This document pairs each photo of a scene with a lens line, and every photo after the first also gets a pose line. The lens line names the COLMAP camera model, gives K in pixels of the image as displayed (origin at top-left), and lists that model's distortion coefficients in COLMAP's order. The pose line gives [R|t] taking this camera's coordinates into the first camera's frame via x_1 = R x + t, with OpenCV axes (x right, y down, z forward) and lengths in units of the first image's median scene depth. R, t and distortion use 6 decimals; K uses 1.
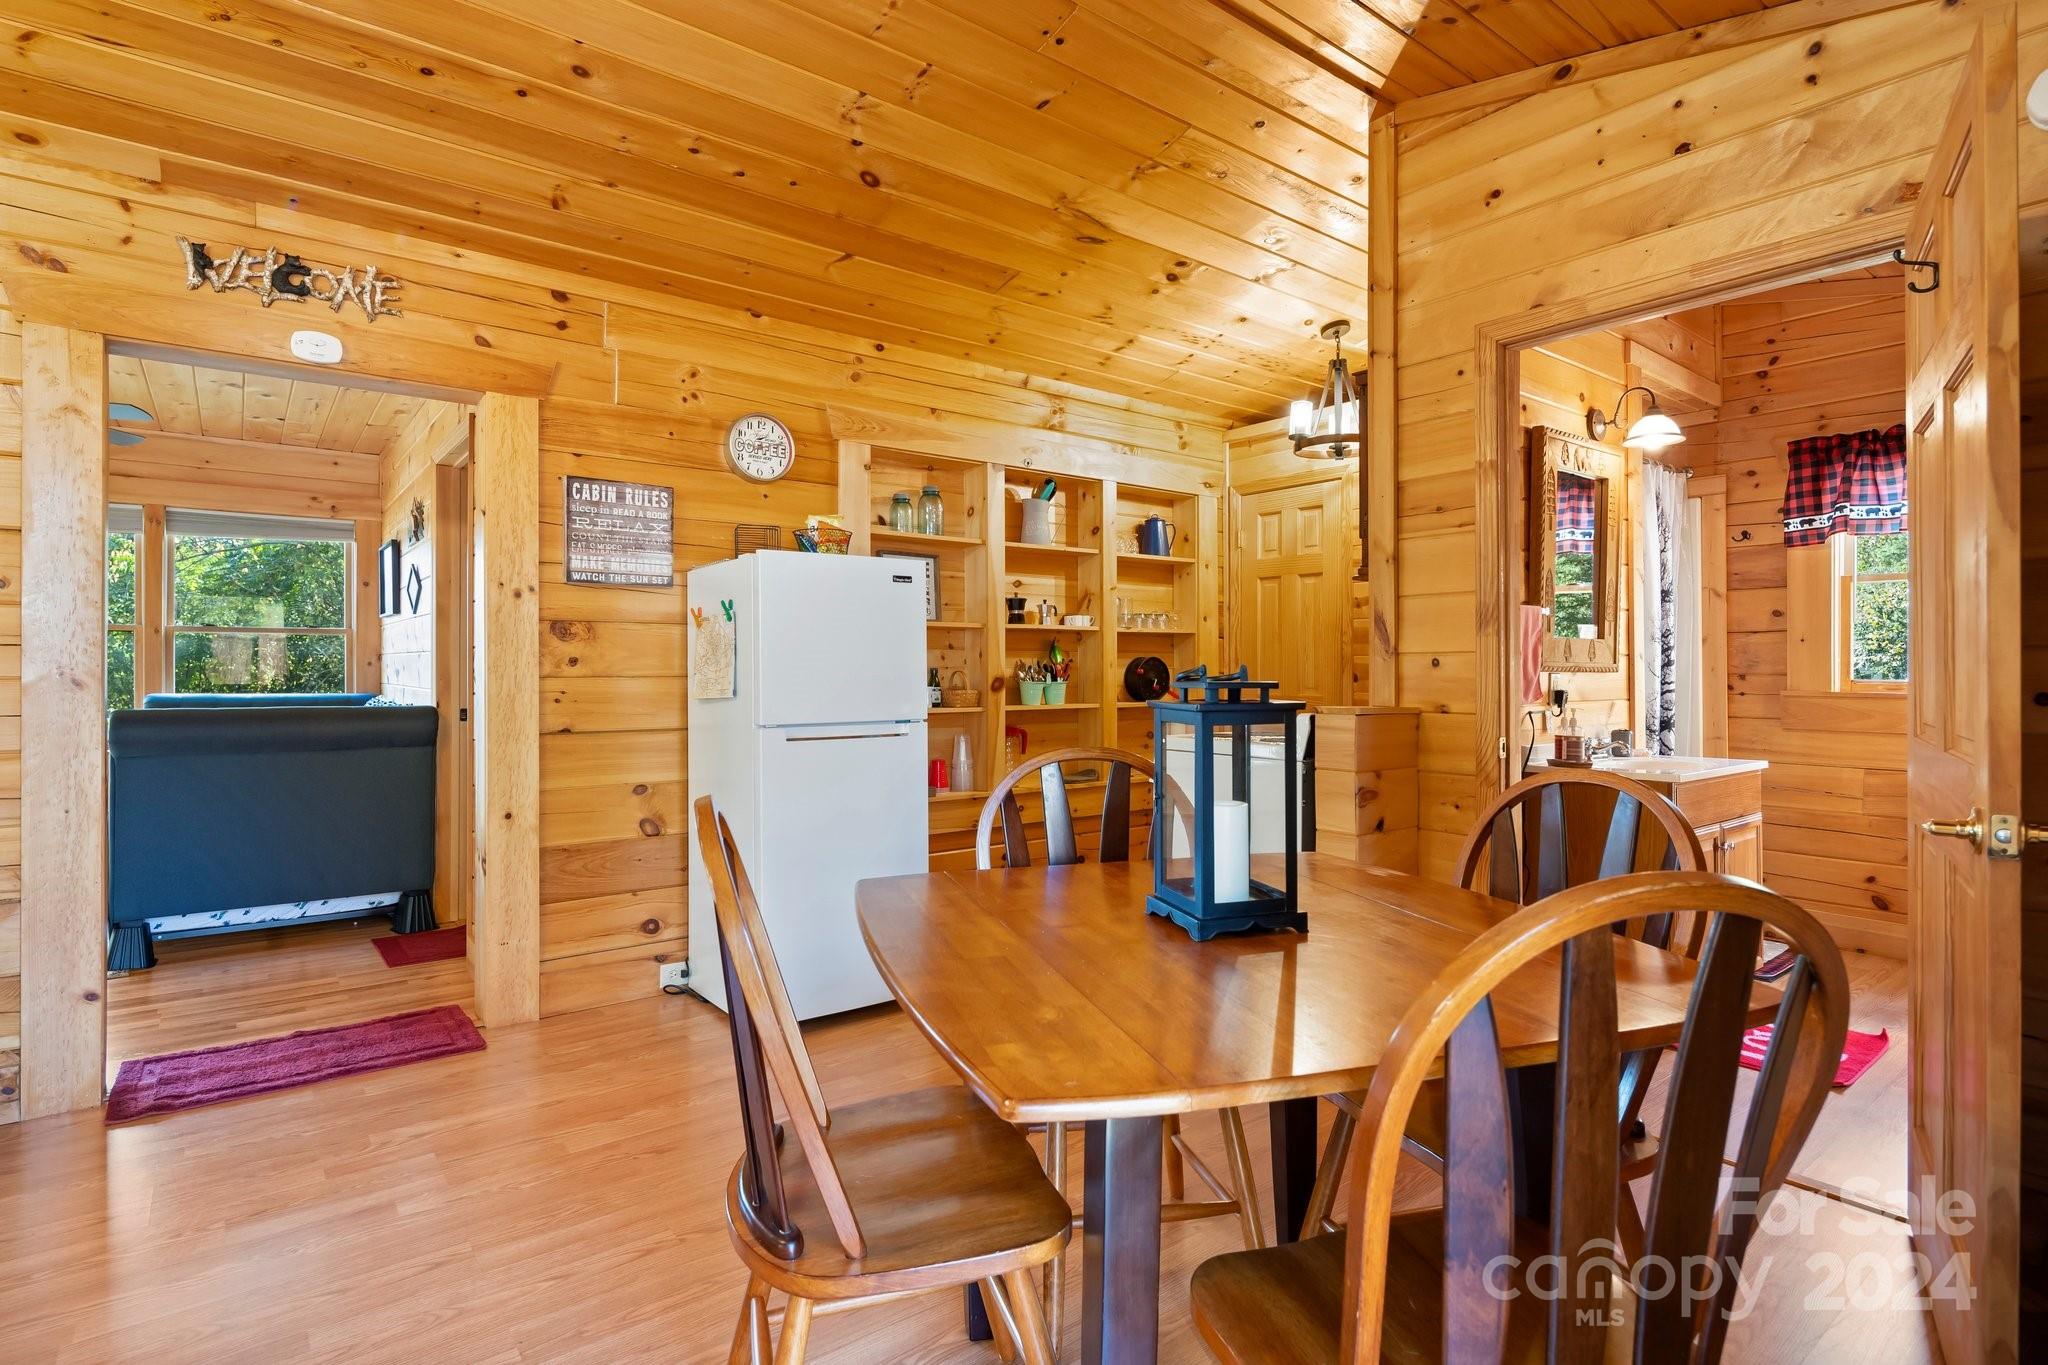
lens RADIAL K [[1018.4, 0, 1021.2], [0, 1018.4, 665.5], [0, 0, 1]] dist [0.000670, -0.002263]
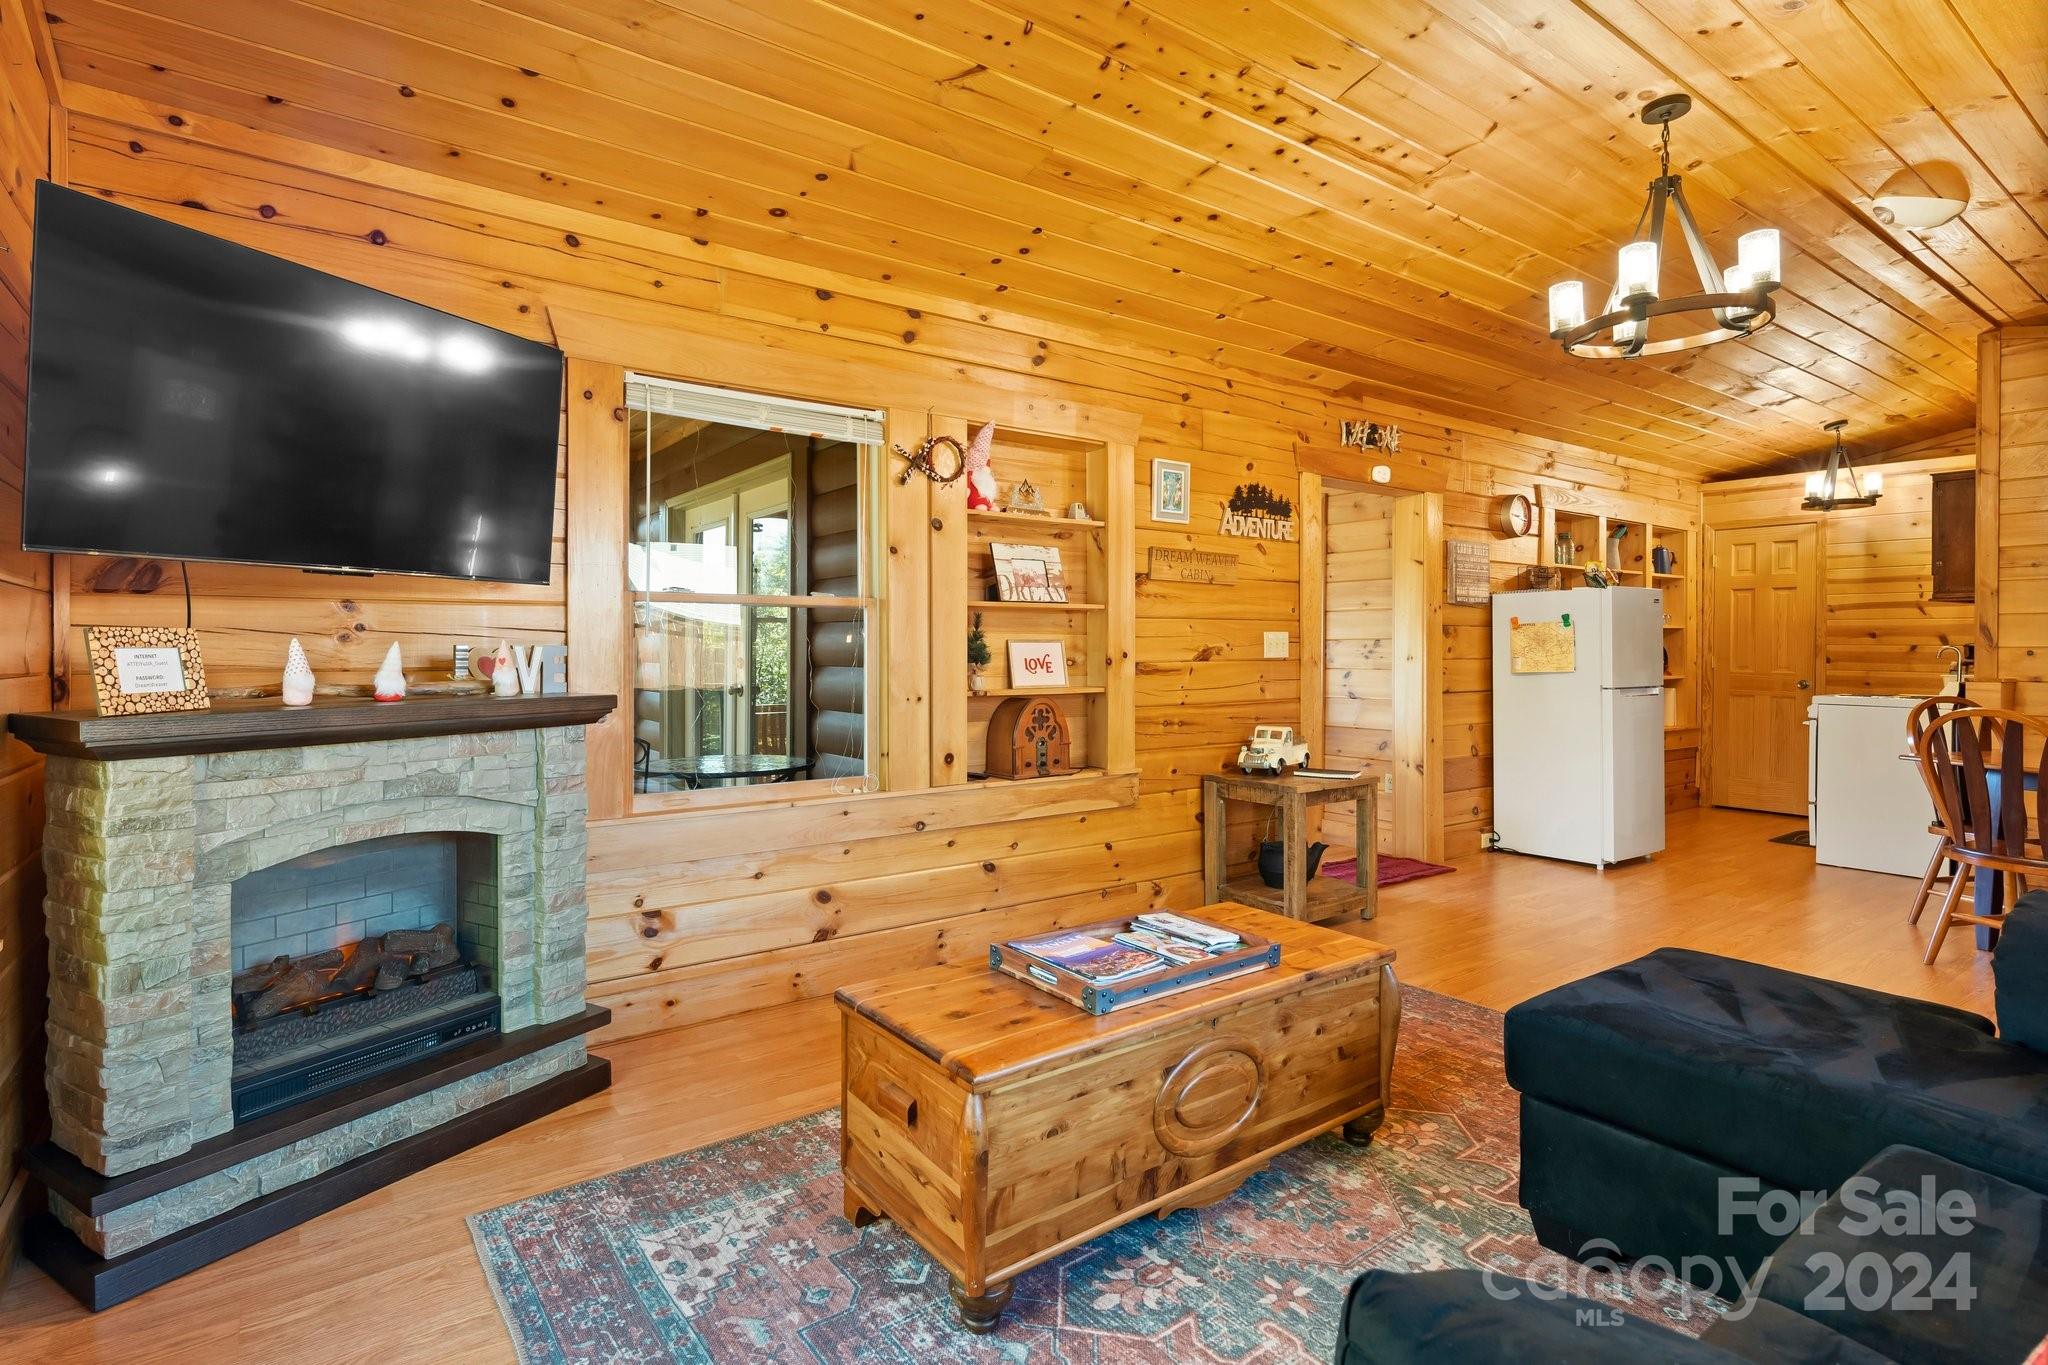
lens RADIAL K [[1018.4, 0, 1021.2], [0, 1018.4, 665.5], [0, 0, 1]] dist [0.000670, -0.002263]
pose [[0.999206, 0.003864, -0.039647, -1.080084], [-0.003089, 0.999803, 0.019595, -0.008832], [0.039715, -0.019457, 0.999022, -0.703864]]
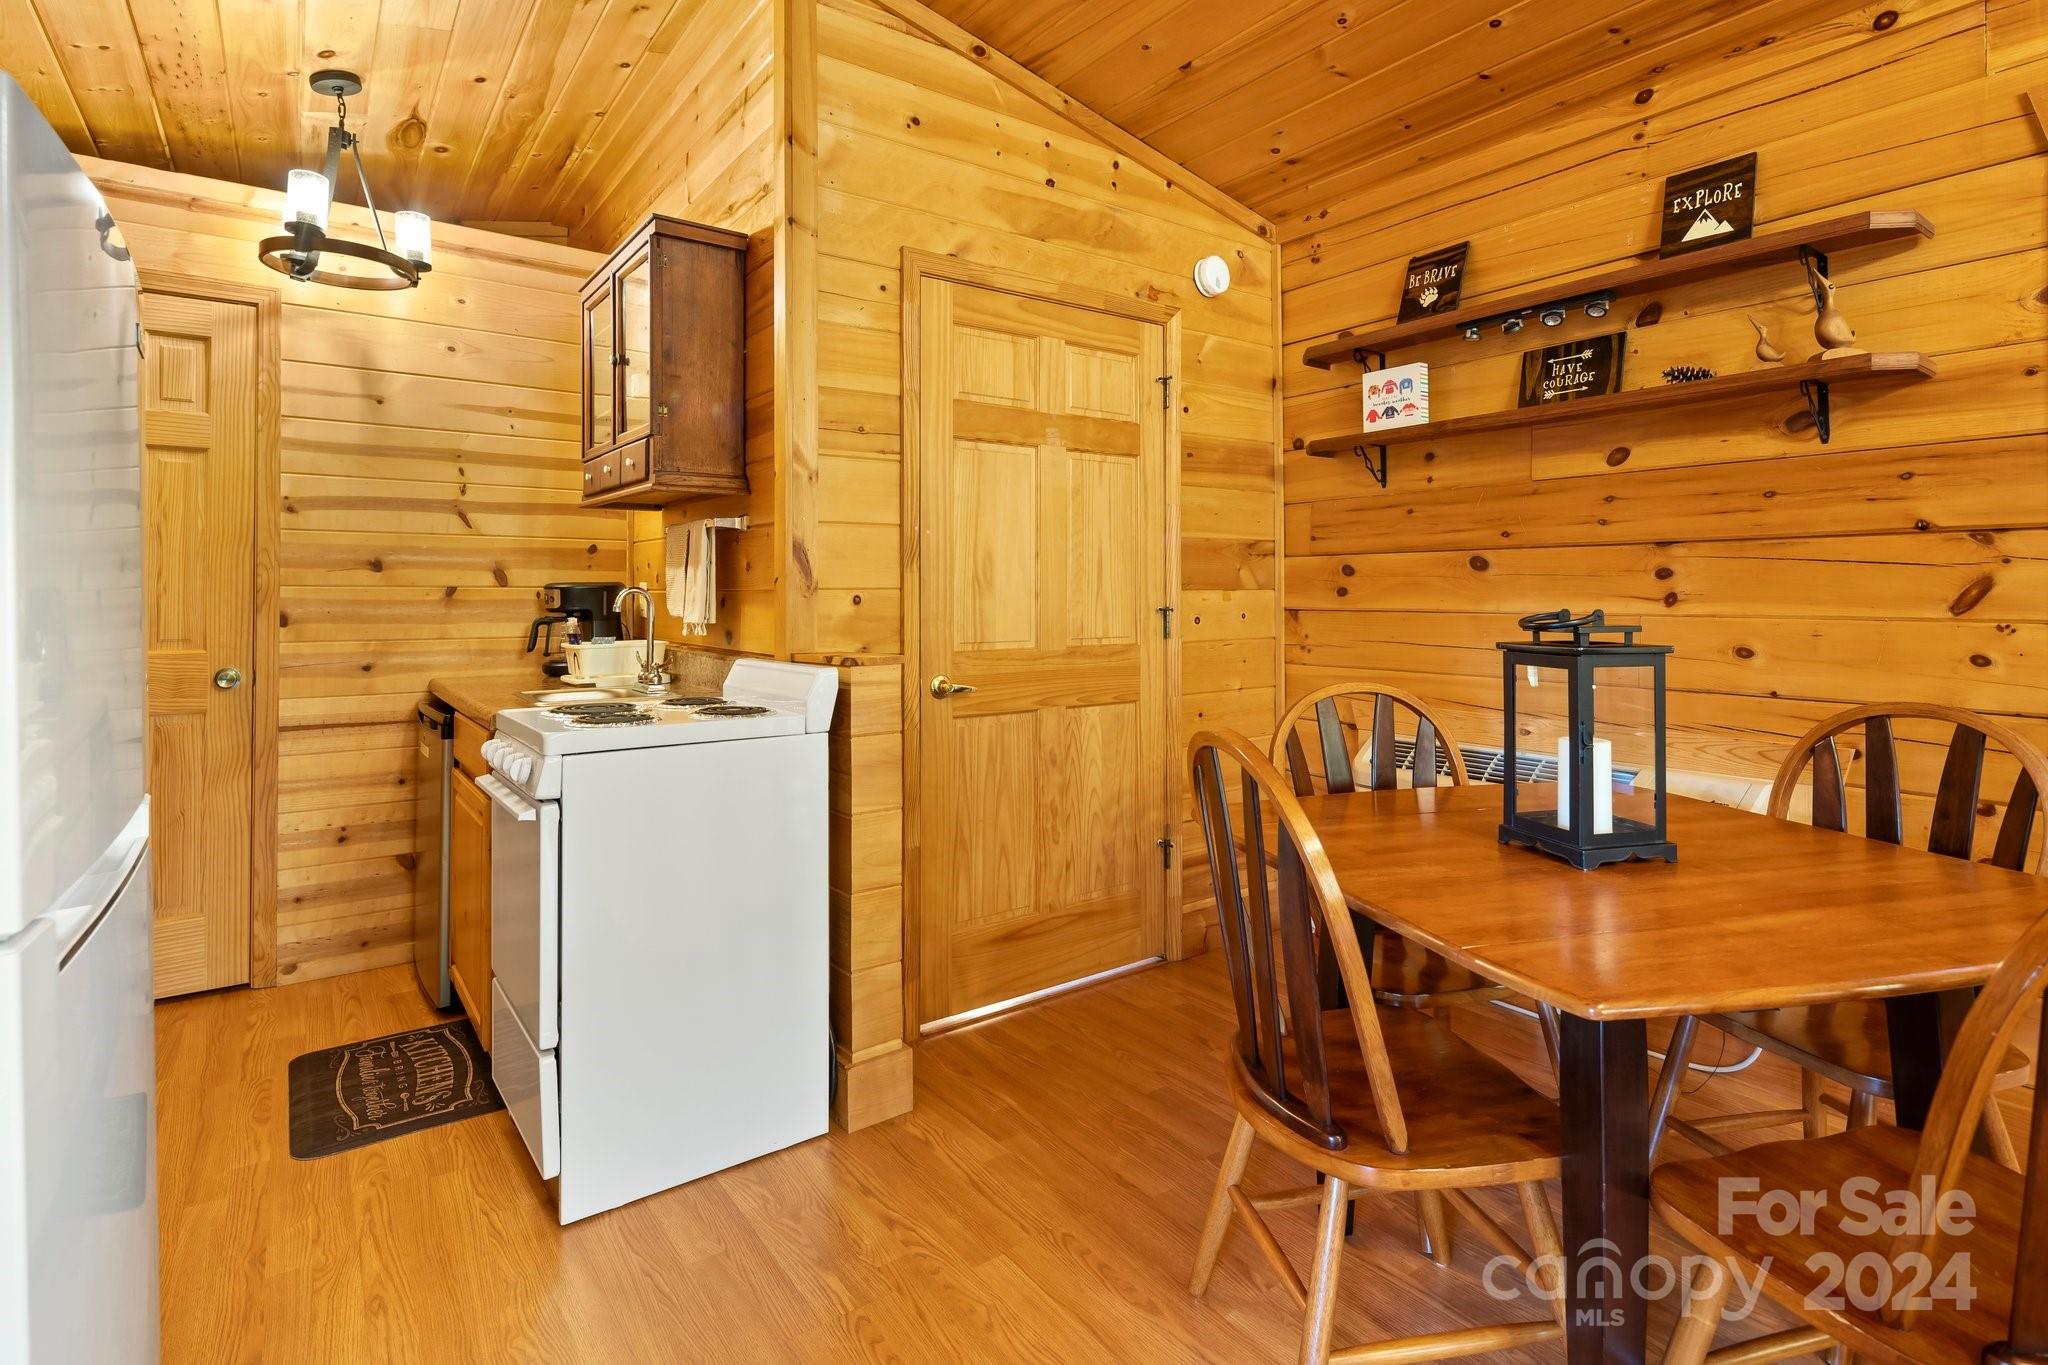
lens RADIAL K [[1003.0, 0, 1015.2], [0, 1003.0, 571.8], [0, 0, 1]] dist [-0.001979, -0.001498]
pose [[0.043896, 0.018935, 0.998857, -0.402512], [0.000603, 0.999820, -0.018979, -0.010294], [-0.999036, 0.001436, 0.043877, 0.719304]]
